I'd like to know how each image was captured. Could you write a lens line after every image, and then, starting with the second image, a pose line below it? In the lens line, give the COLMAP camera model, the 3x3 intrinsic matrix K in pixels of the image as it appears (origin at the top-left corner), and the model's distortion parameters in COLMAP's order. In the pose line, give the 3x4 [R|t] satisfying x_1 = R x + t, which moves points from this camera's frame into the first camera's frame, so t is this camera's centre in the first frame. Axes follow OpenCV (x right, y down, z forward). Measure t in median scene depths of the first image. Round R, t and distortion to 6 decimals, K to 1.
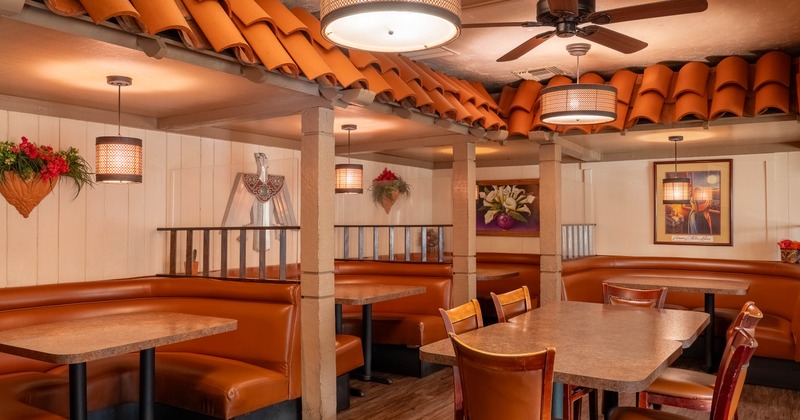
lens RADIAL K [[633.5, 0, 400.0], [0, 633.5, 210.0], [0, 0, 1]] dist [0.016195, 0.004893]
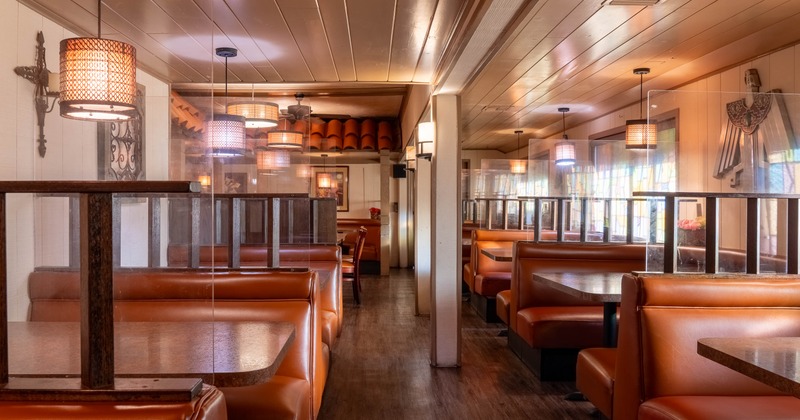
lens RADIAL K [[633.5, 0, 400.0], [0, 633.5, 210.0], [0, 0, 1]] dist [0.016195, 0.004893]
pose [[0.830149, -0.009835, 0.557455, -0.431338], [-0.004761, 0.999683, 0.024728, 0.004315], [-0.557522, -0.023182, 0.829839, -0.696519]]
